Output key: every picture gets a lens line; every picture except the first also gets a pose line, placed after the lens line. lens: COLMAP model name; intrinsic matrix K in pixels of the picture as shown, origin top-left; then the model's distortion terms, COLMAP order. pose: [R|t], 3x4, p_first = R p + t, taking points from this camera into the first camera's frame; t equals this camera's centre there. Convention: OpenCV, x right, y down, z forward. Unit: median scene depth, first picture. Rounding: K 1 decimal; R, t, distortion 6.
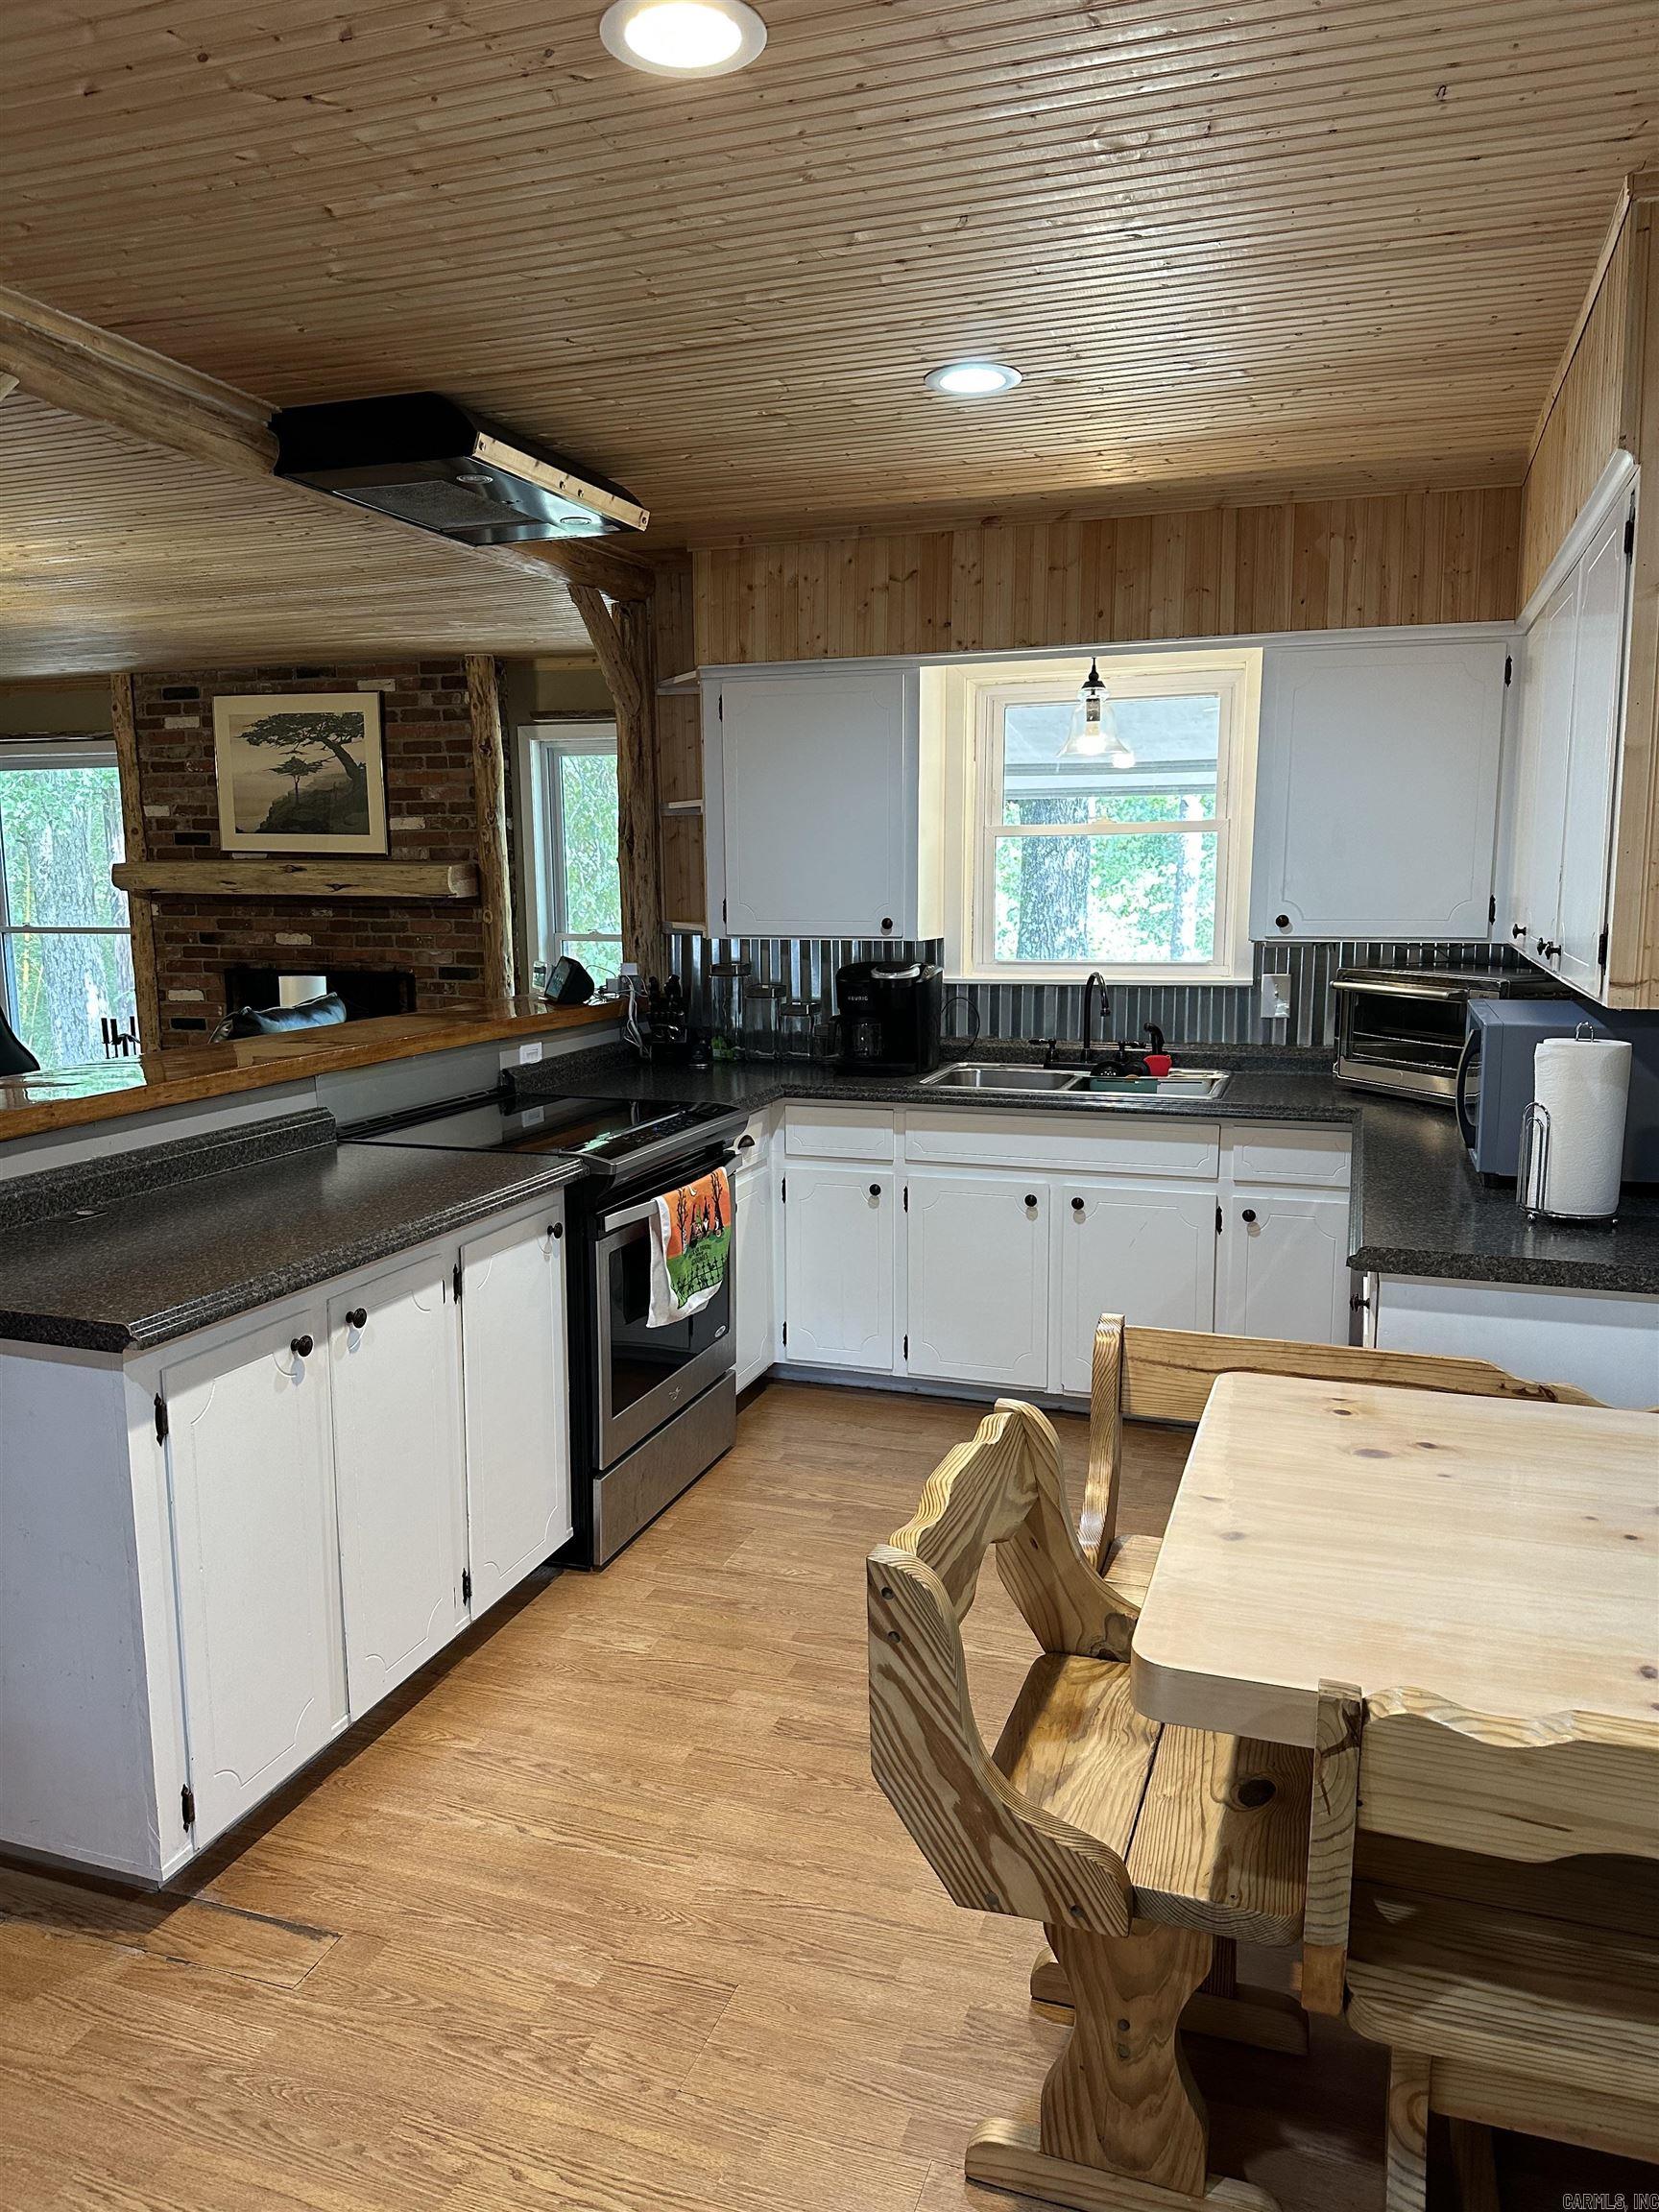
lens RADIAL K [[1573.6, 0, 813.6], [0, 1573.6, 1171.6], [0, 0, 1]] dist [0.047472, -0.052311]
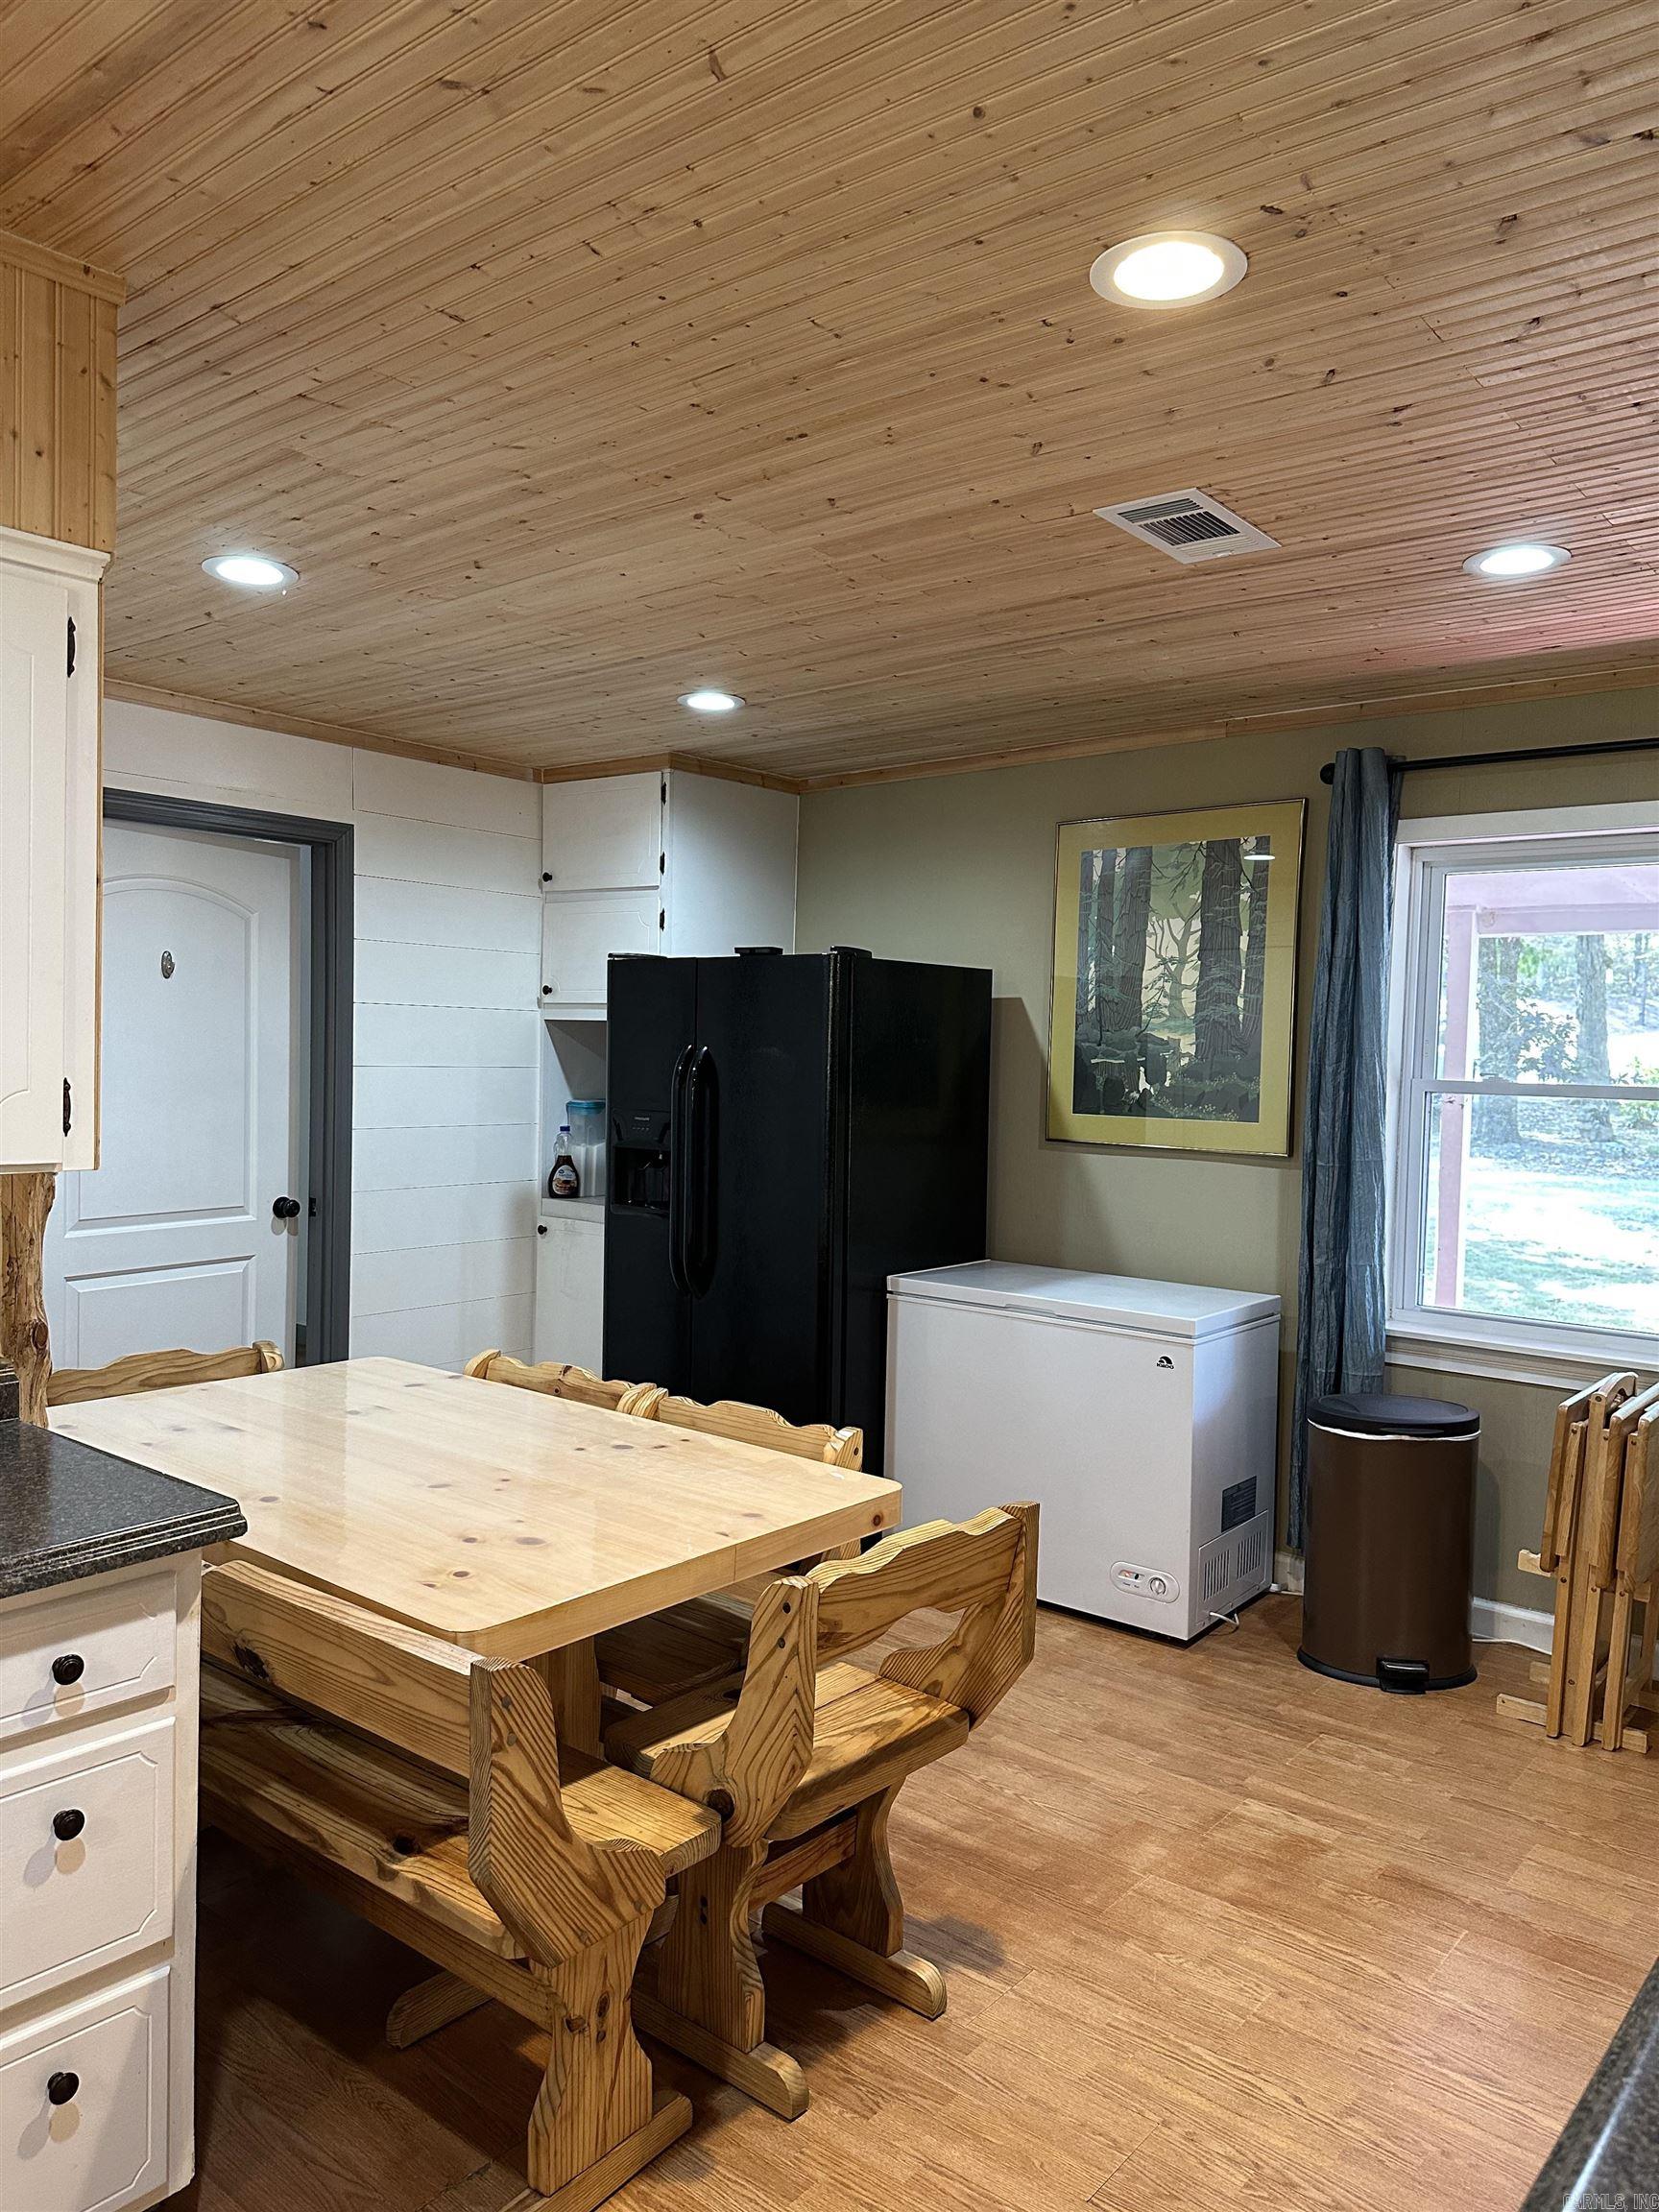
lens RADIAL K [[1573.6, 0, 830.5], [0, 1573.6, 1103.2], [0, 0, 1]] dist [0.047472, -0.052311]
pose [[-0.940514, -0.031703, 0.338271, -0.106994], [0.044072, 0.975841, 0.213991, -0.175634], [-0.336883, 0.216170, -0.916395, 0.933877]]
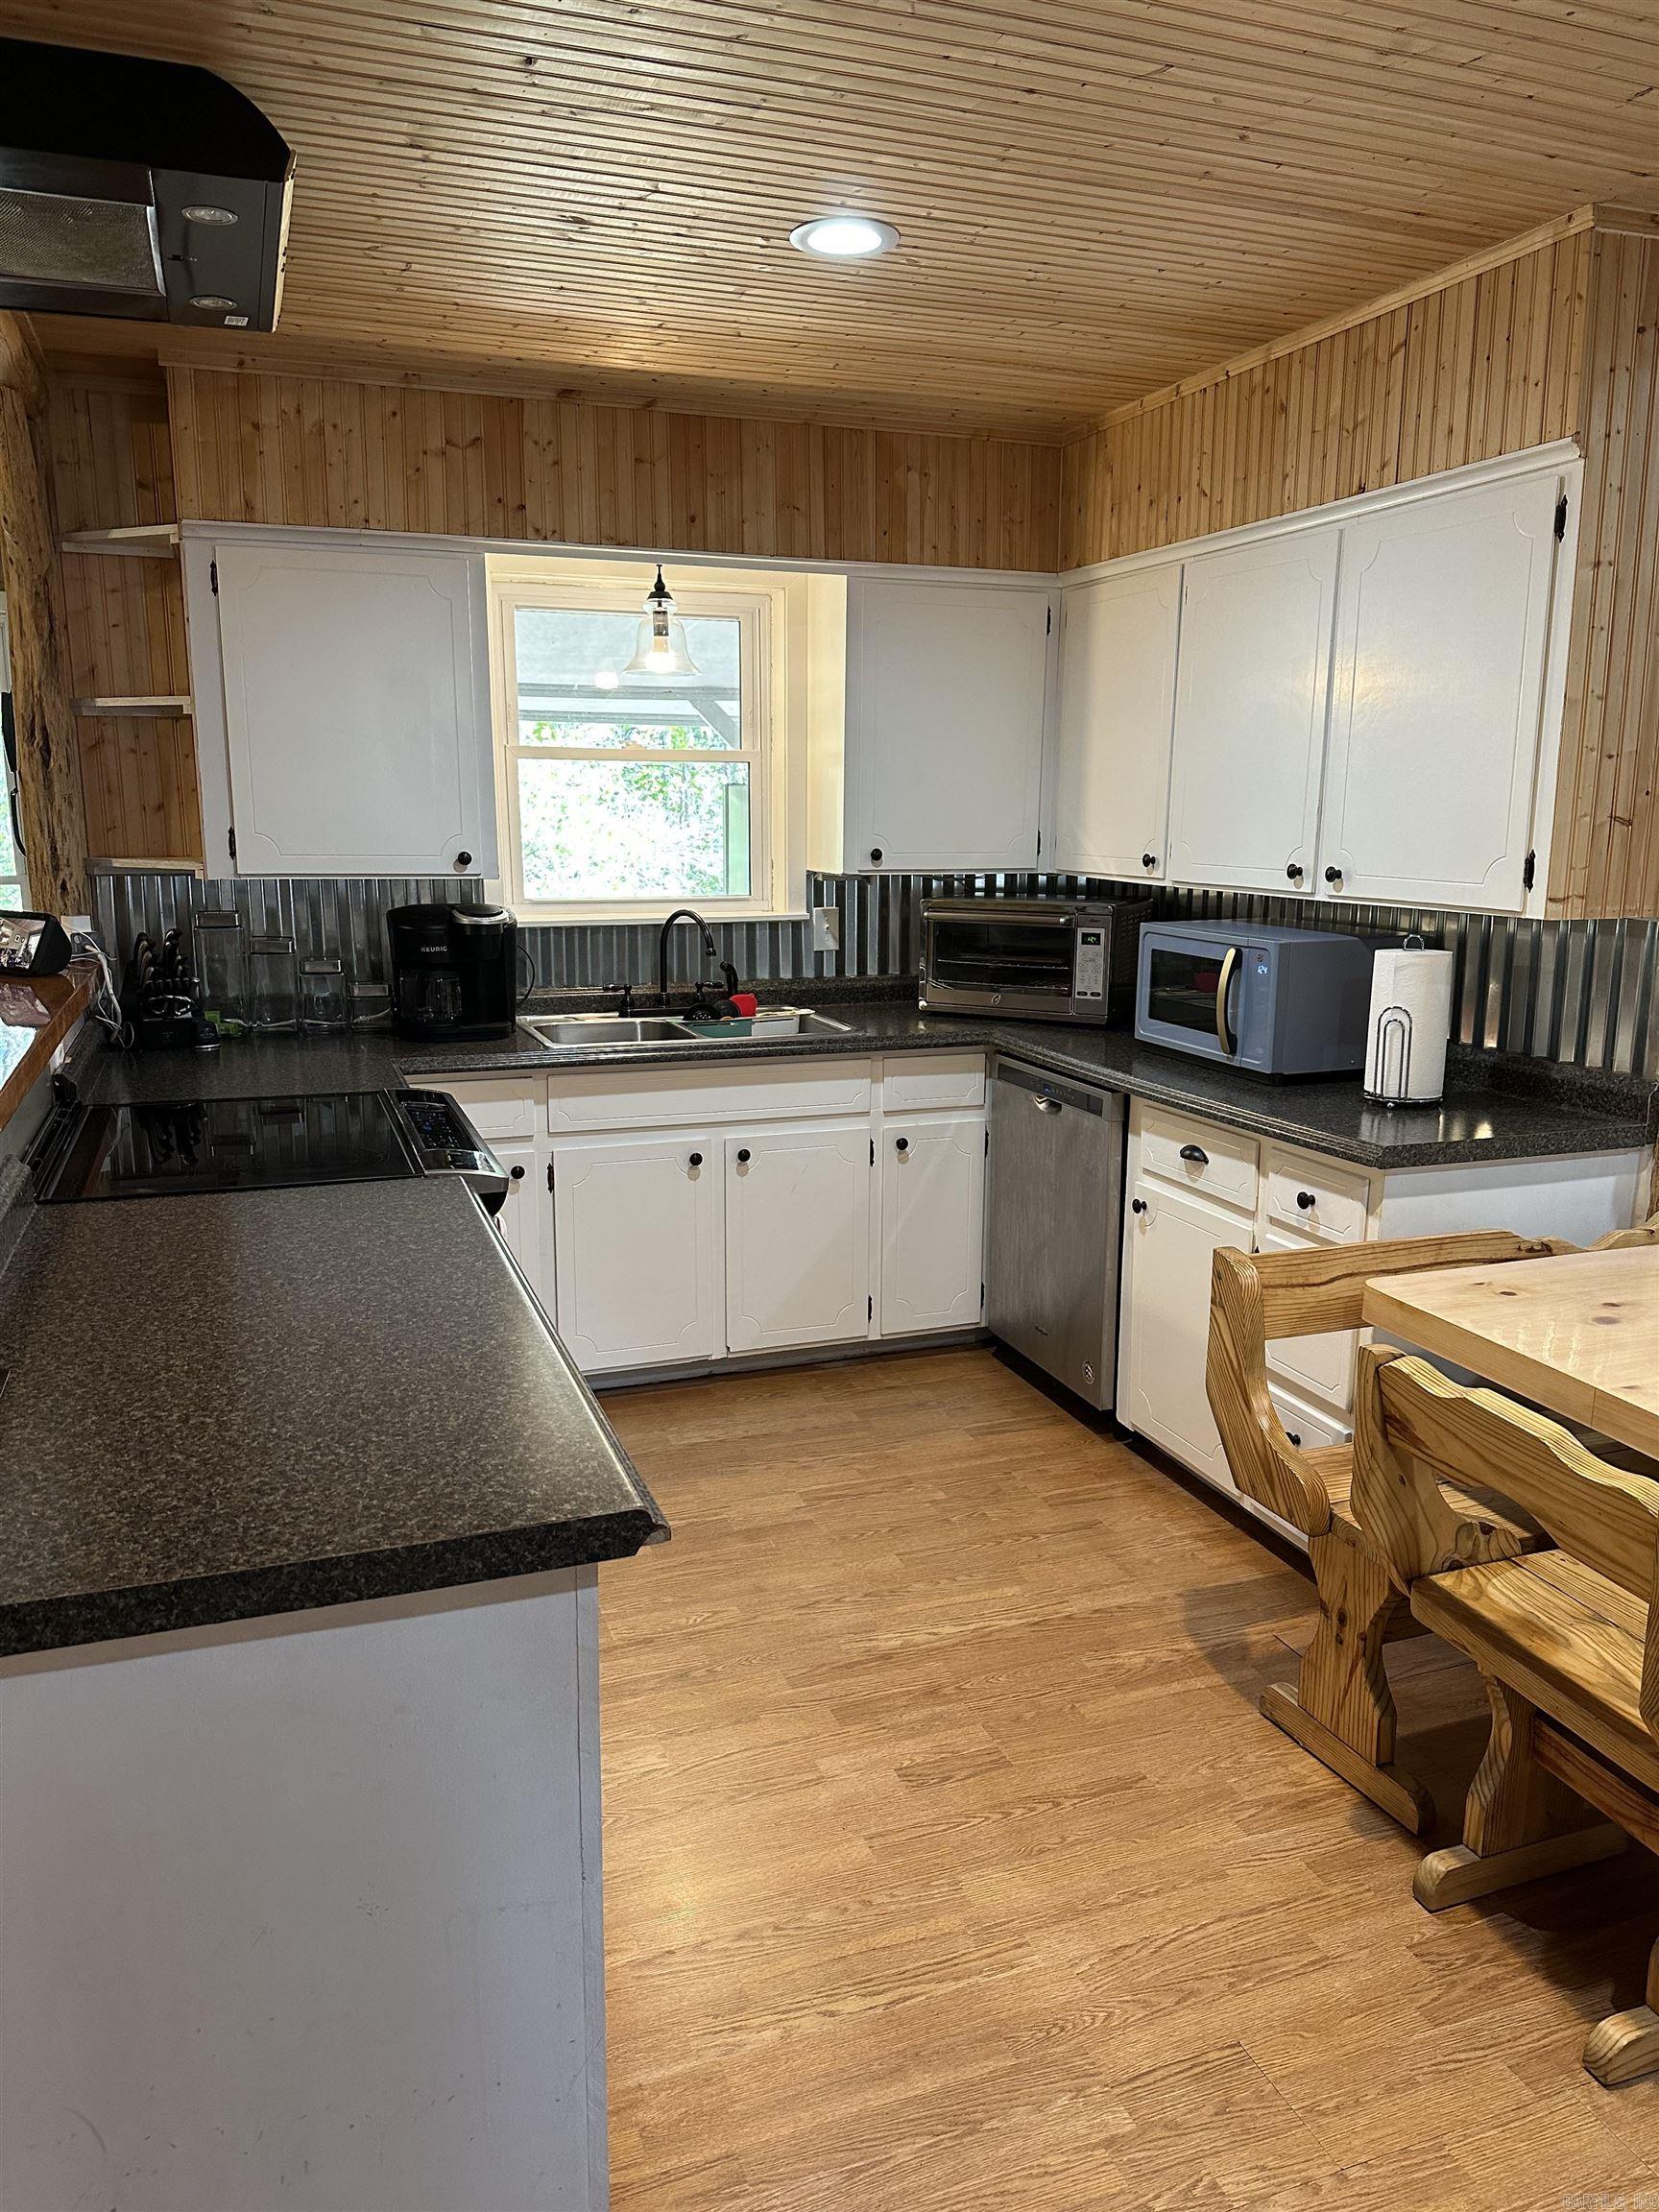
lens RADIAL K [[1573.6, 0, 842.5], [0, 1573.6, 1167.5], [0, 0, 1]] dist [0.047472, -0.052311]
pose [[0.766893, -0.134974, 0.627421, -0.378196], [0.110616, 0.990802, 0.077940, -0.039554], [-0.632171, 0.009631, 0.774769, 0.230026]]
